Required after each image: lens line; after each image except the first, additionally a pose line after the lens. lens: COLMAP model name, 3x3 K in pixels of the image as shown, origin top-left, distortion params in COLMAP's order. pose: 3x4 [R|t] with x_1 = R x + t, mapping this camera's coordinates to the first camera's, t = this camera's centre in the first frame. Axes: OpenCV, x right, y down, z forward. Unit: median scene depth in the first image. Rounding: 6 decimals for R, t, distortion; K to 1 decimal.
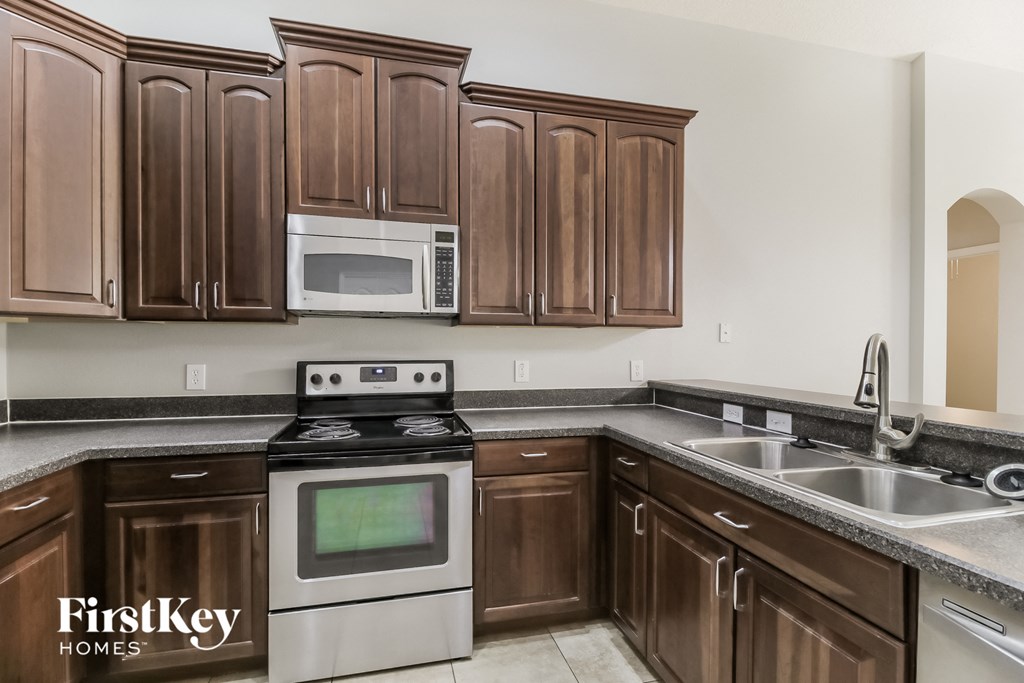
lens RADIAL K [[473.8, 0, 512.0], [0, 473.8, 341.5], [0, 0, 1]] dist [0.018463, -0.000271]
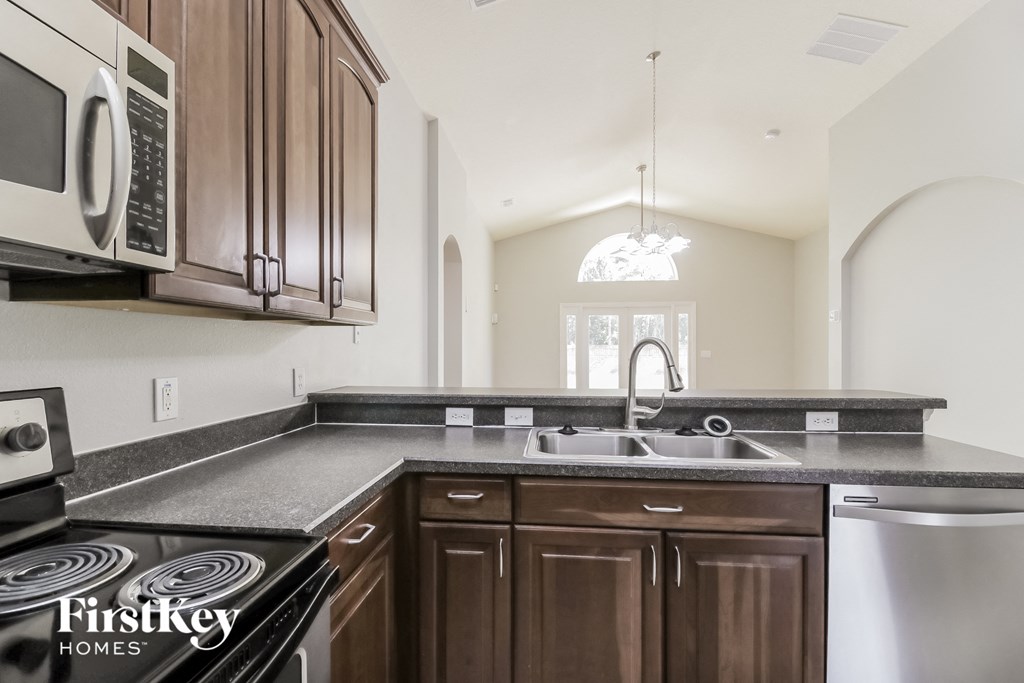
lens RADIAL K [[473.8, 0, 512.0], [0, 473.8, 341.5], [0, 0, 1]] dist [0.018463, -0.000271]
pose [[0.348120, 0.006357, 0.937428, -0.411313], [-0.004135, 0.999978, -0.005246, 0.002982], [-0.937441, -0.002050, 0.348139, 0.579200]]
